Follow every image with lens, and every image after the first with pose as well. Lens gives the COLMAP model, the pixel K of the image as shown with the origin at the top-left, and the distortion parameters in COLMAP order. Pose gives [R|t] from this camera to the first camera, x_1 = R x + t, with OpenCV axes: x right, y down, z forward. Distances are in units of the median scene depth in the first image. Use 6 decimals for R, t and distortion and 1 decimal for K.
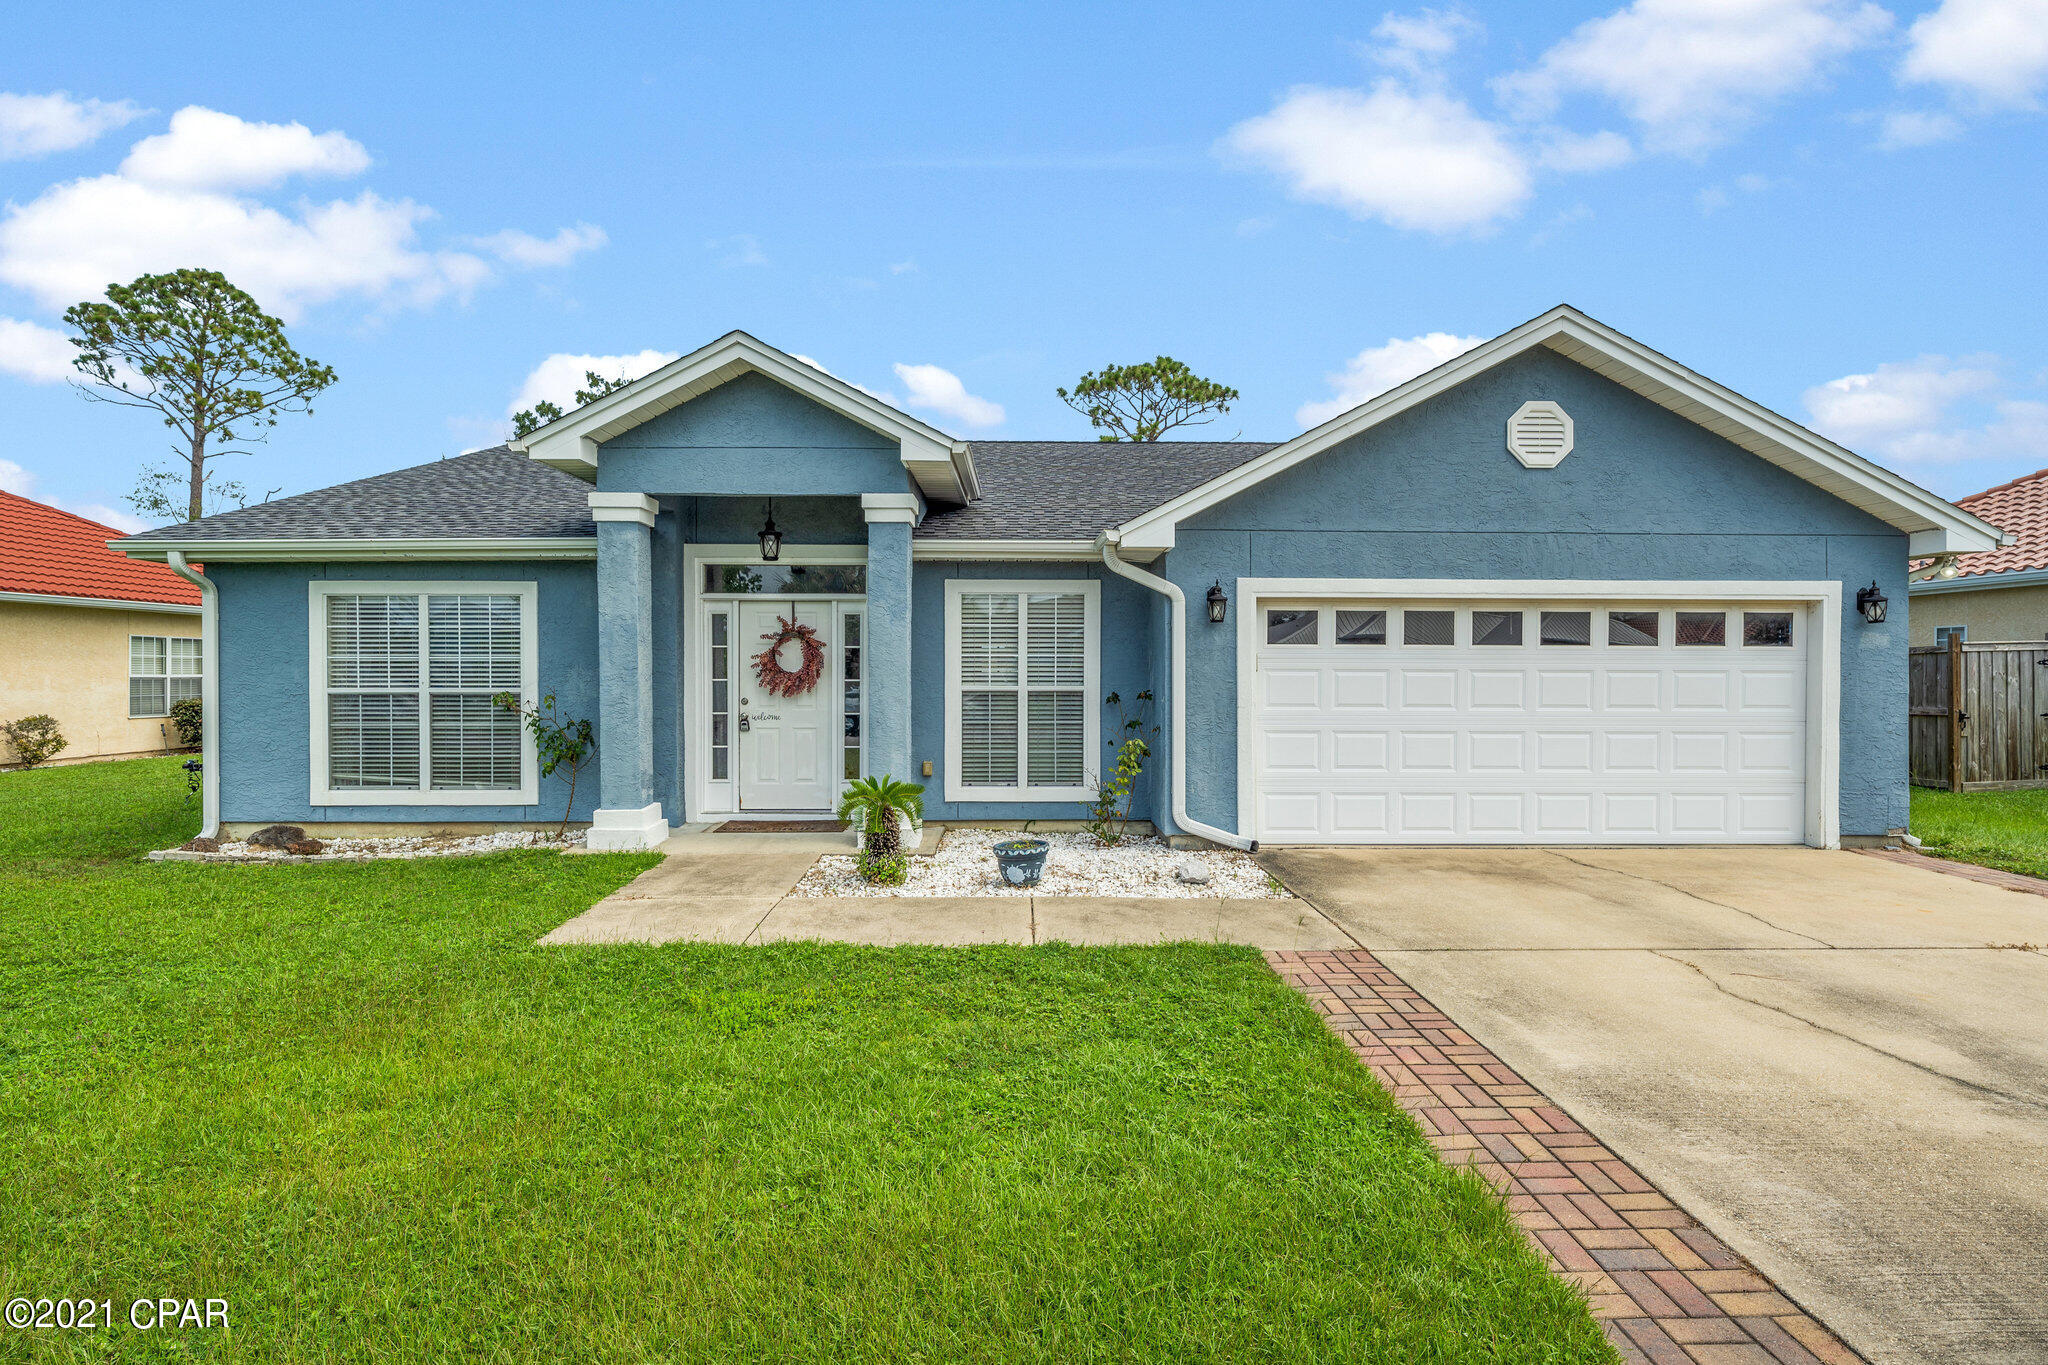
lens RADIAL K [[1049.1, 0, 1024.0], [0, 1049.1, 682.5], [0, 0, 1]] dist [-0.001544, -0.000116]
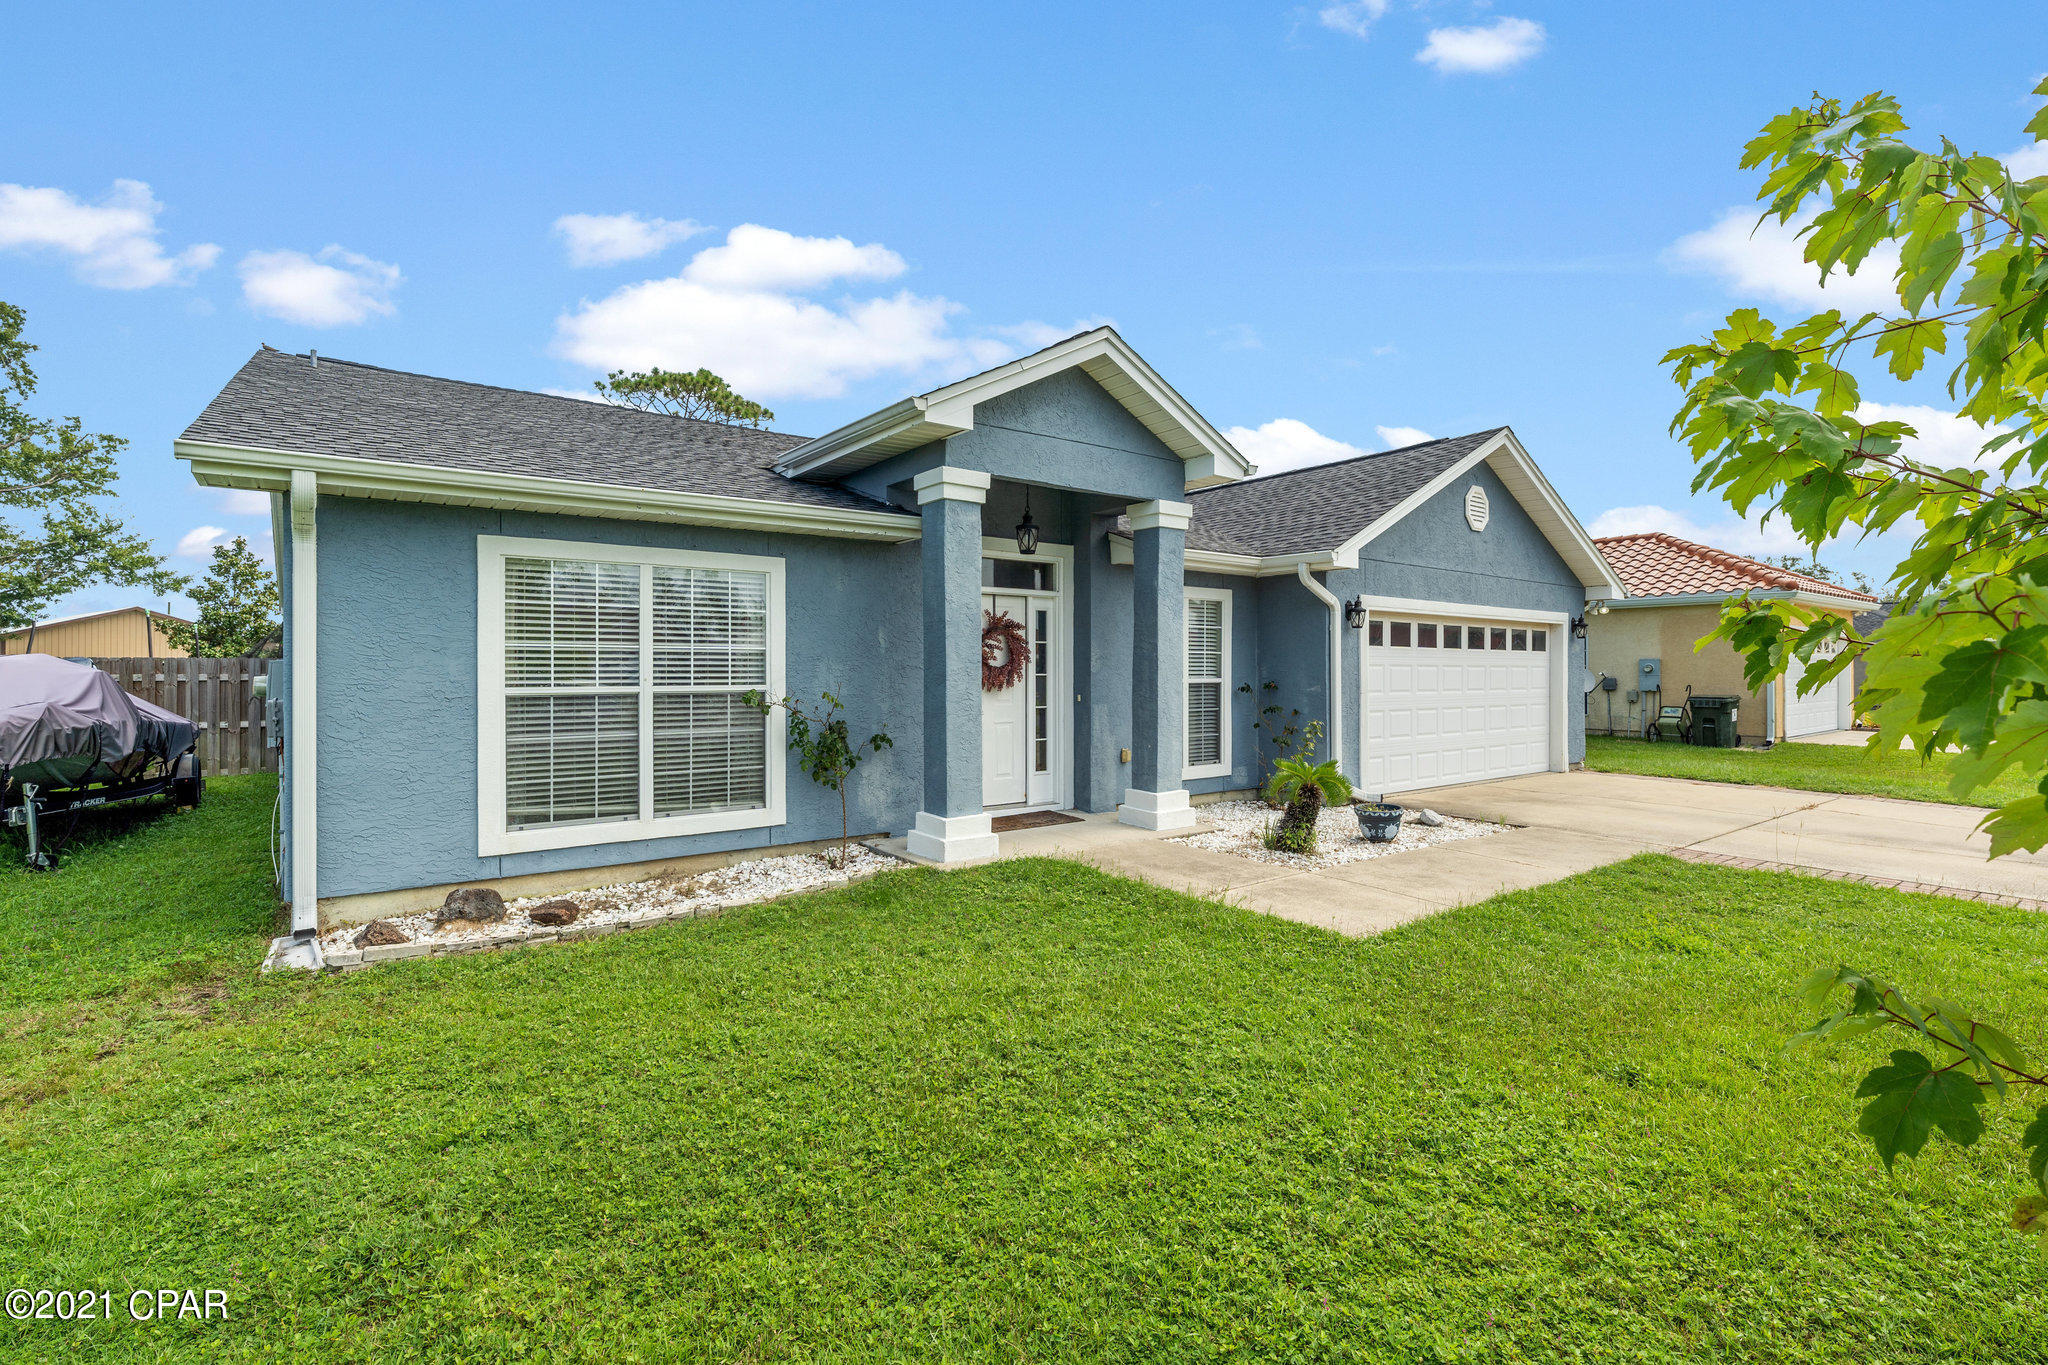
lens RADIAL K [[954.3, 0, 1024.0], [0, 954.3, 682.5], [0, 0, 1]] dist [-0.000712, -0.000016]
pose [[0.798563, -0.008377, 0.601853, -0.771955], [0.011501, 0.999933, -0.001342, 0.006505], [-0.601801, 0.007993, 0.798606, 0.275375]]
